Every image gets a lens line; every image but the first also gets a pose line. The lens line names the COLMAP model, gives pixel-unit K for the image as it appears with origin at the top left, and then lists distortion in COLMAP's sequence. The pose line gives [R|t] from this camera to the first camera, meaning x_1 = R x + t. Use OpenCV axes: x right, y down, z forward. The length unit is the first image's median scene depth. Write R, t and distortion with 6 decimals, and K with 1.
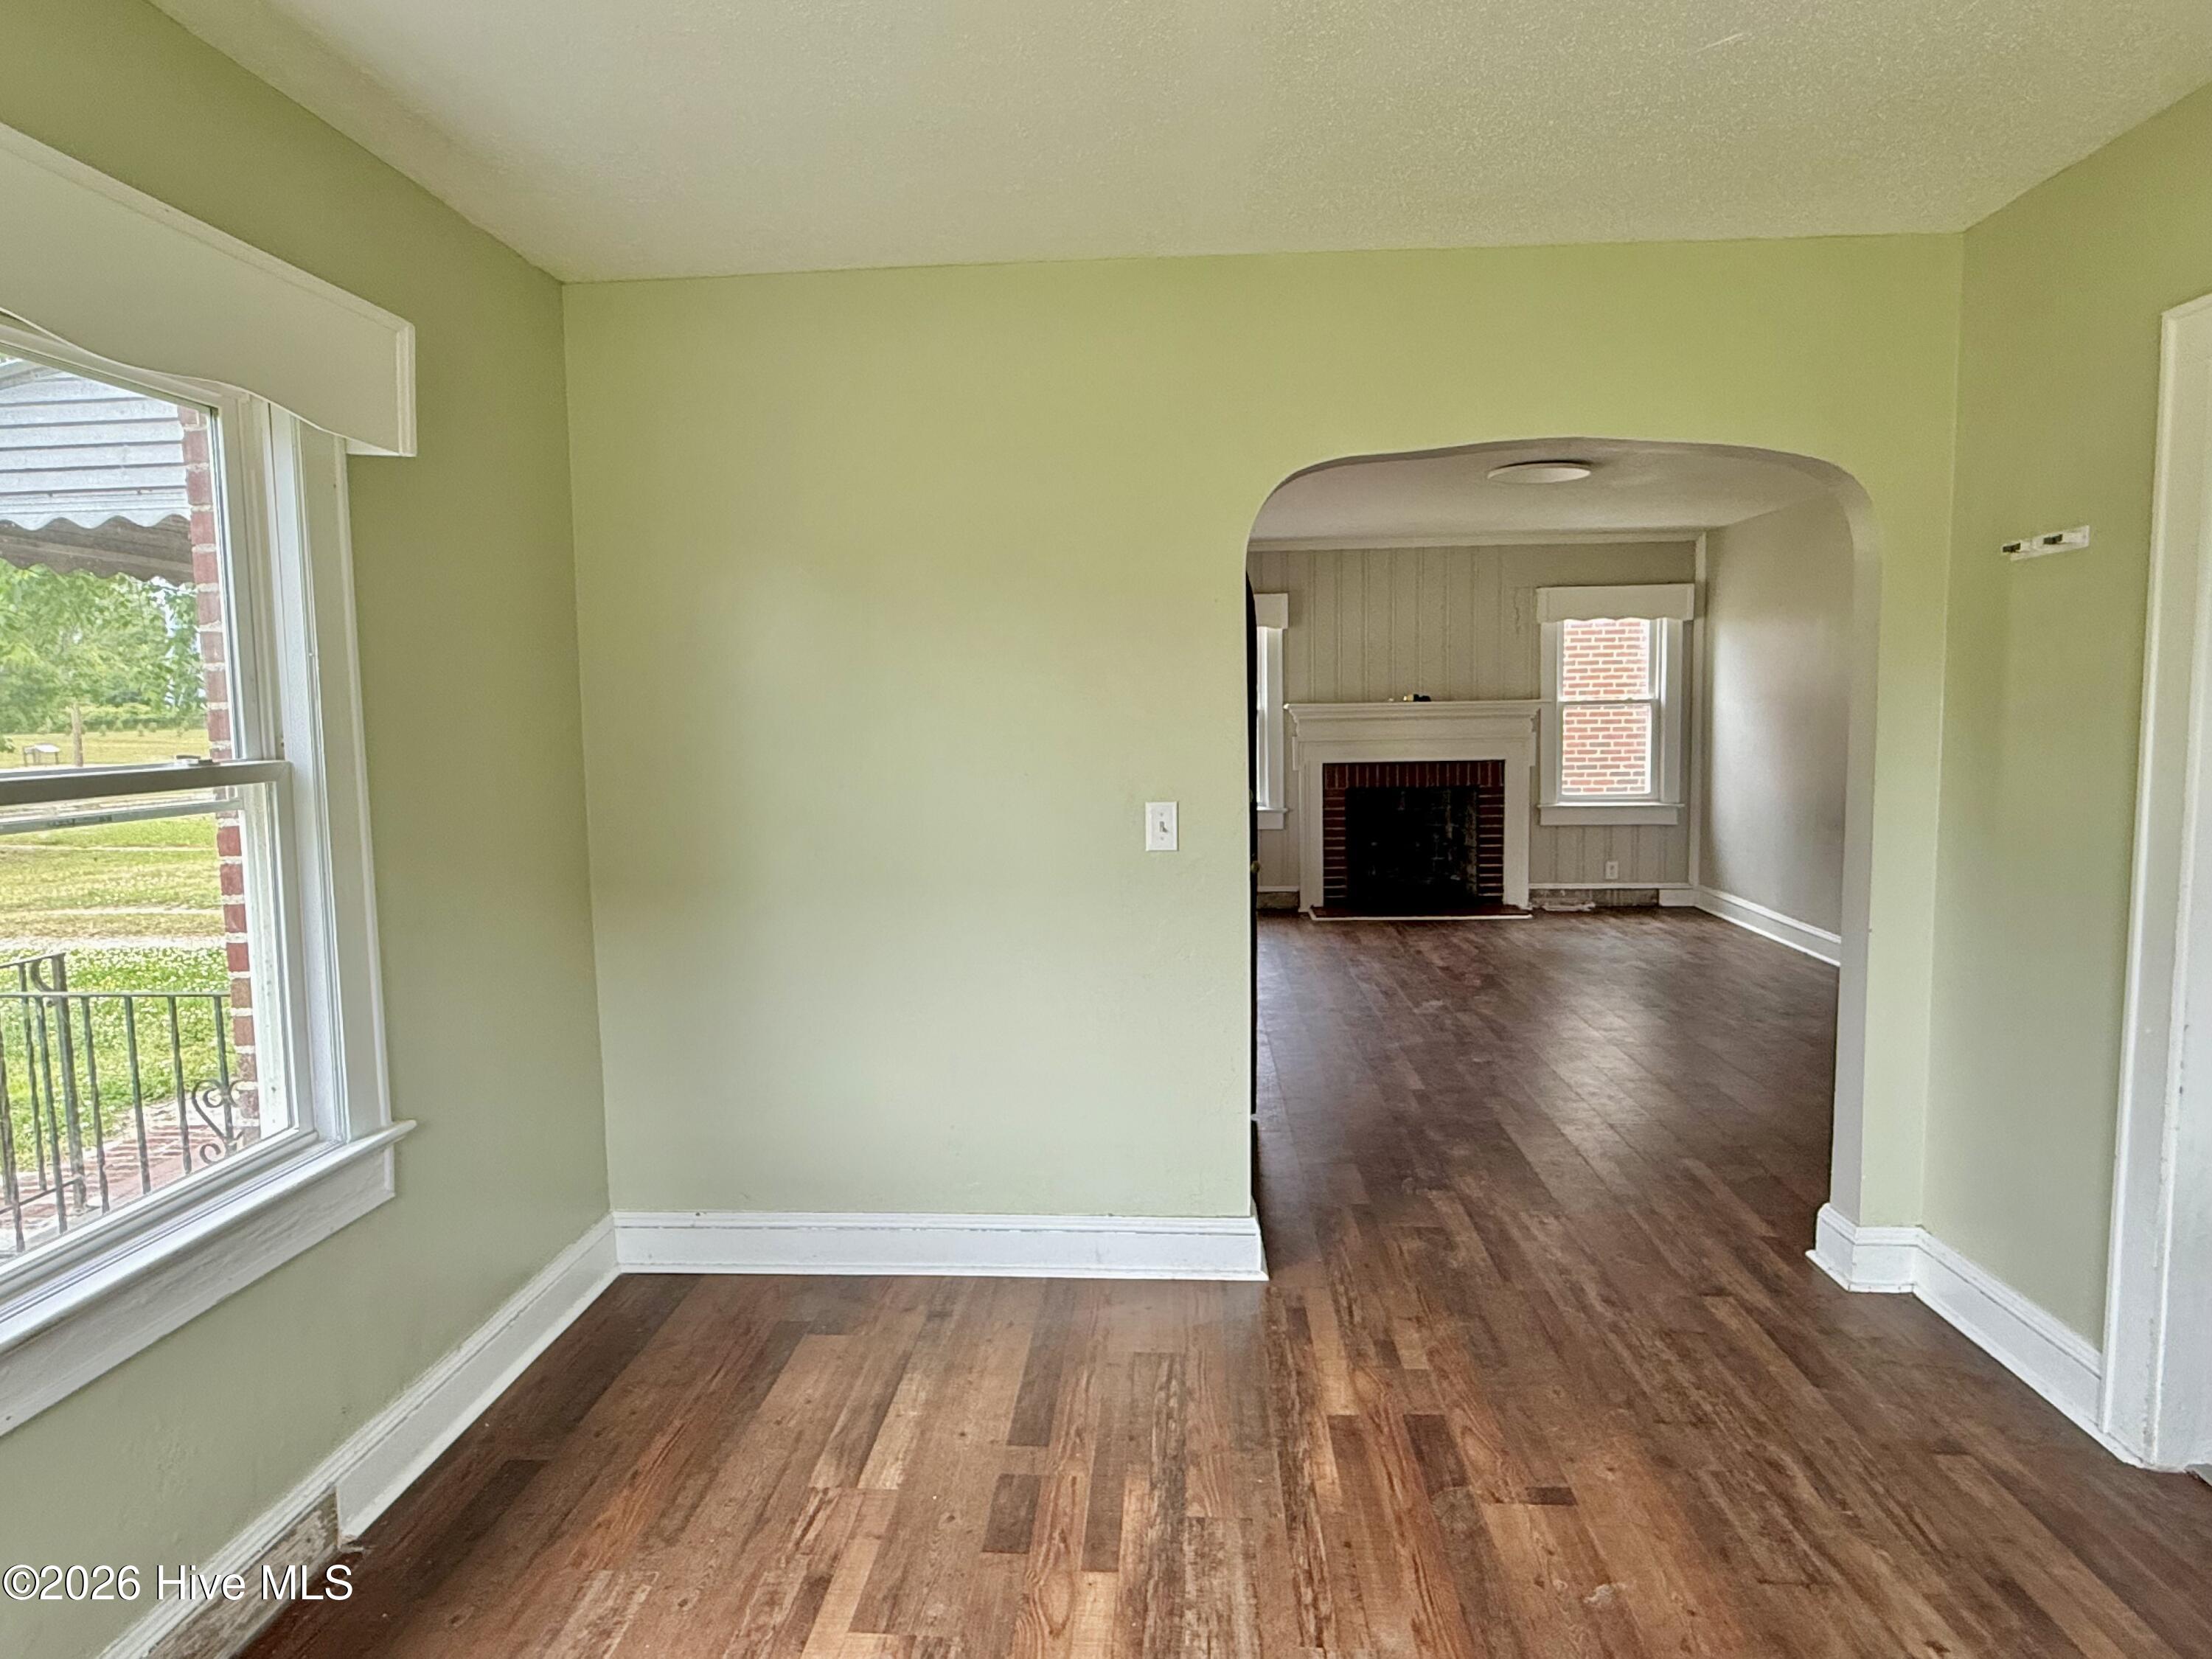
lens RADIAL K [[1260.4, 0, 1106.0], [0, 1260.4, 829.5], [0, 0, 1]] dist [-0.001927, 0.000794]
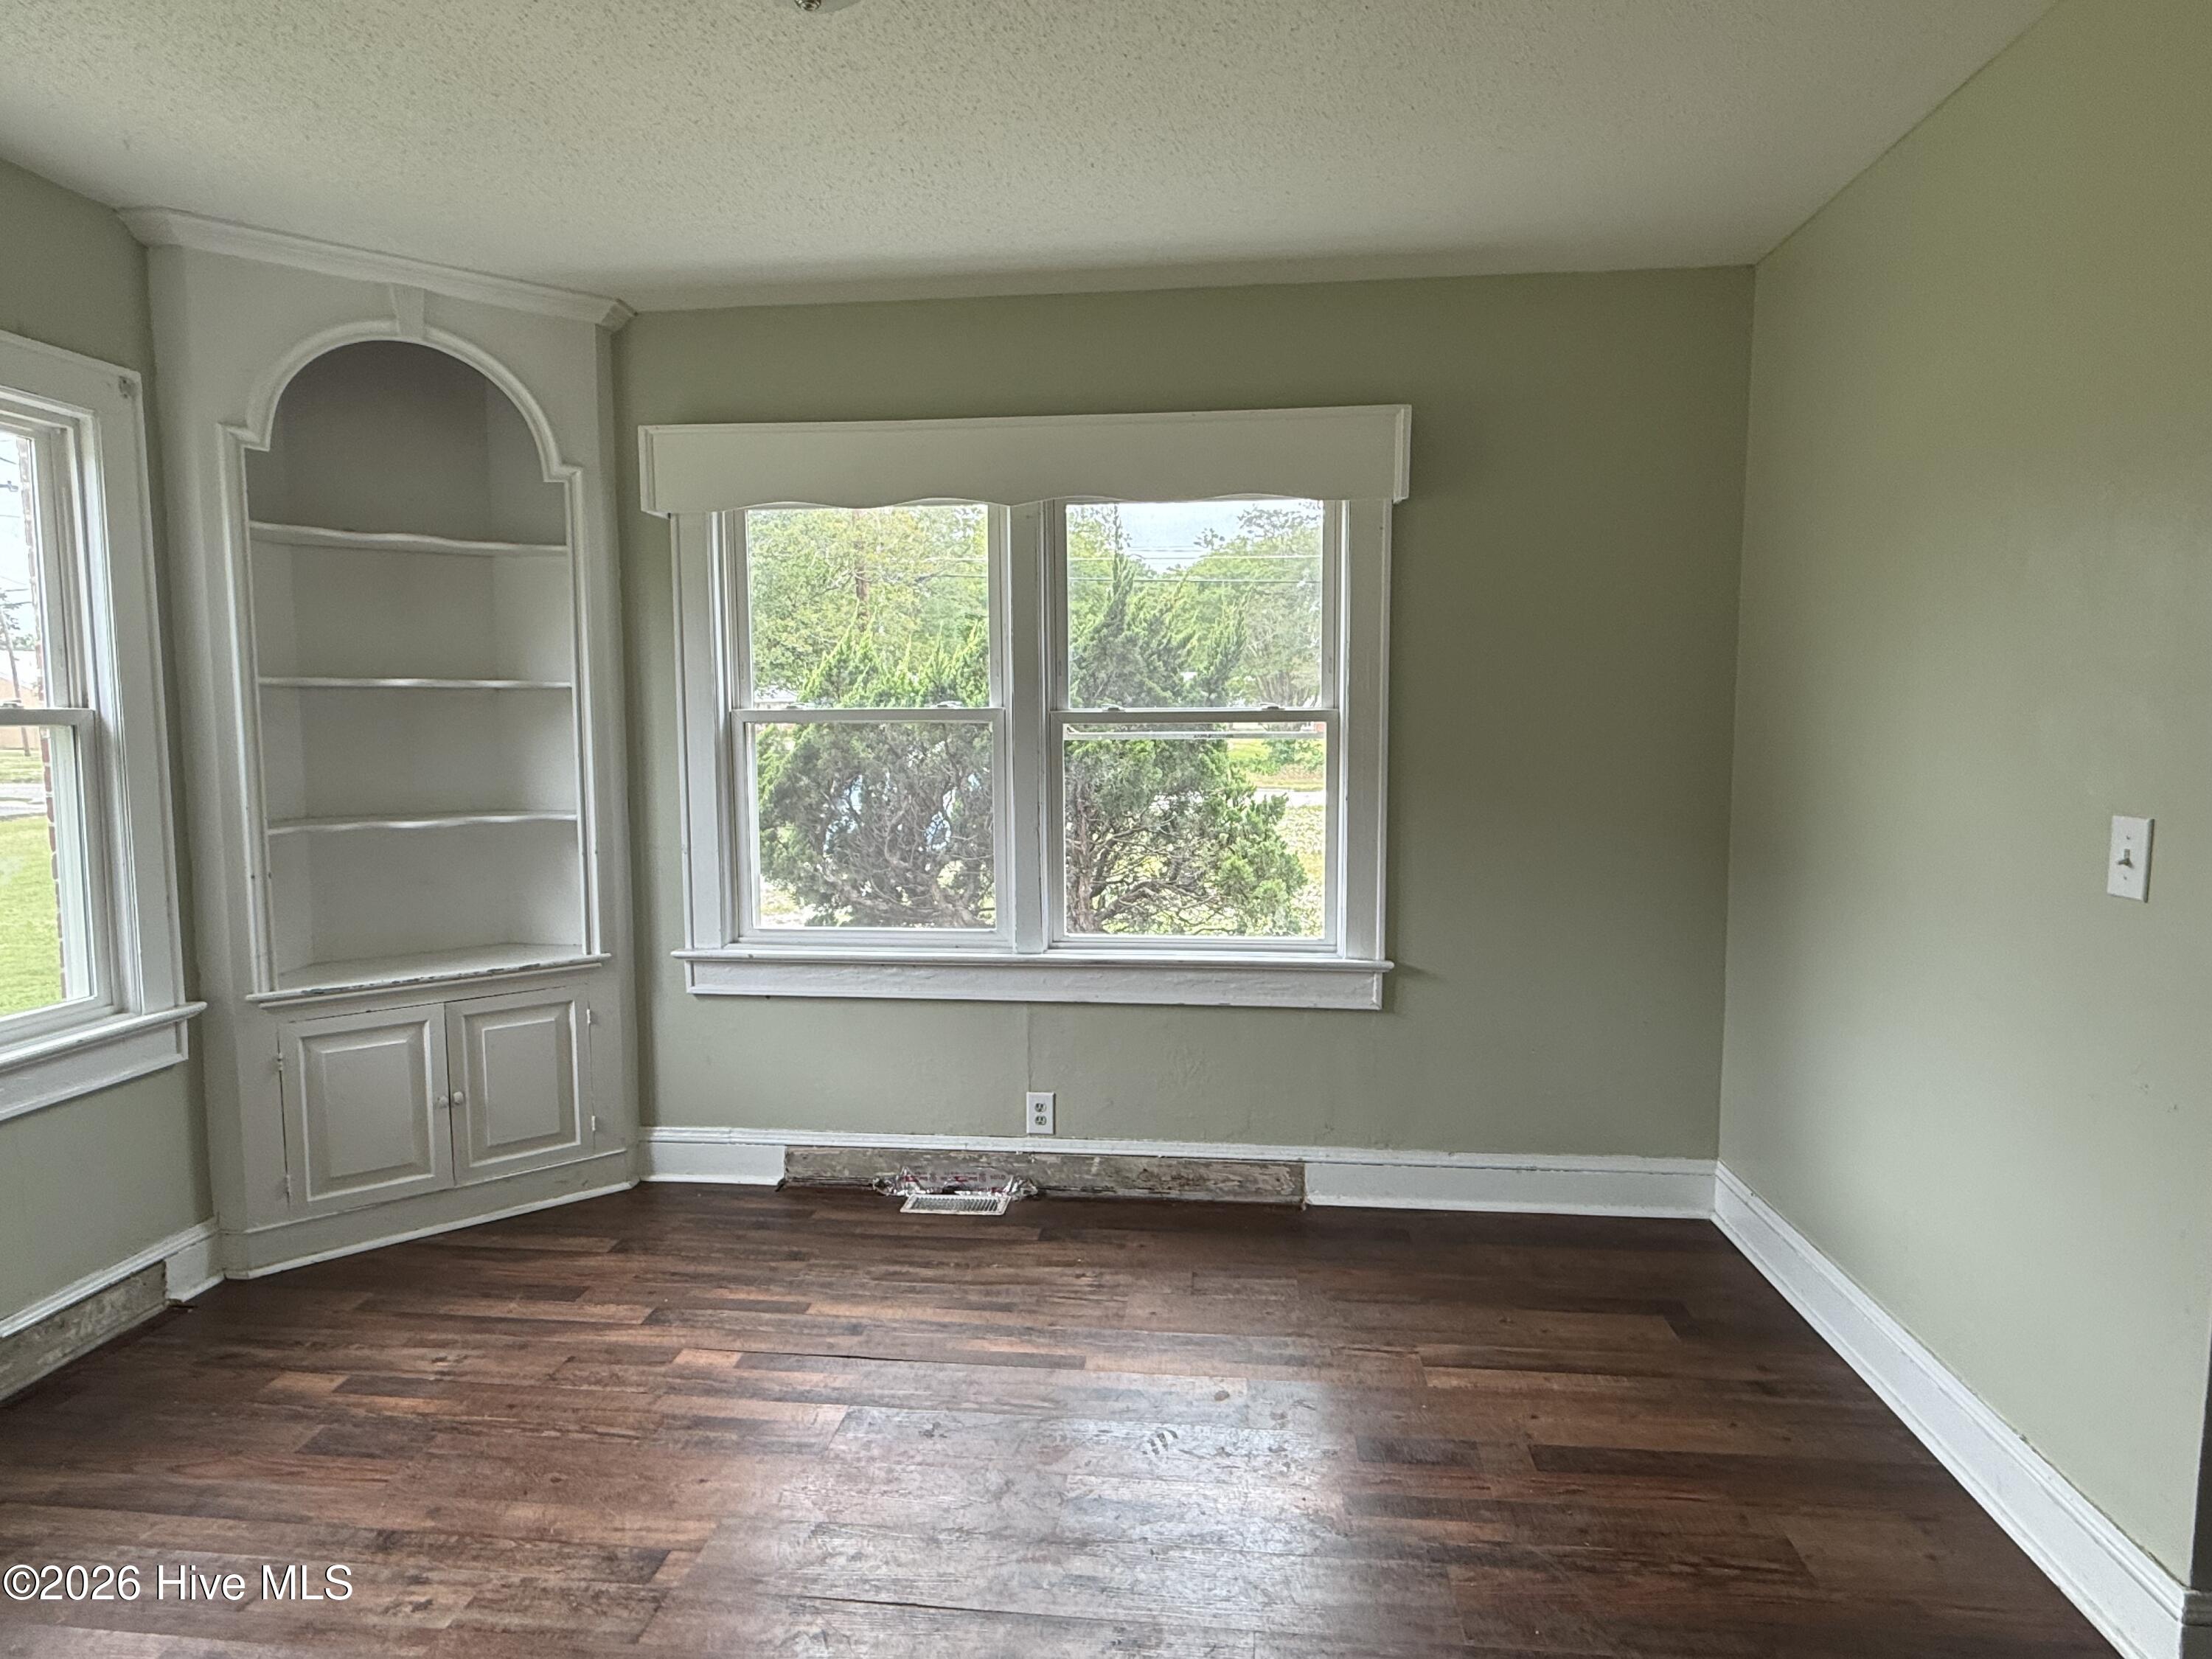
lens RADIAL K [[1225.0, 0, 1106.0], [0, 1225.0, 829.5], [0, 0, 1]] dist [0.000988, -0.000192]
pose [[-0.042971, 0.101812, -0.993875, 0.866685], [-0.092758, 0.990091, 0.105435, -0.037695], [0.994761, 0.096720, -0.033102, 0.728518]]
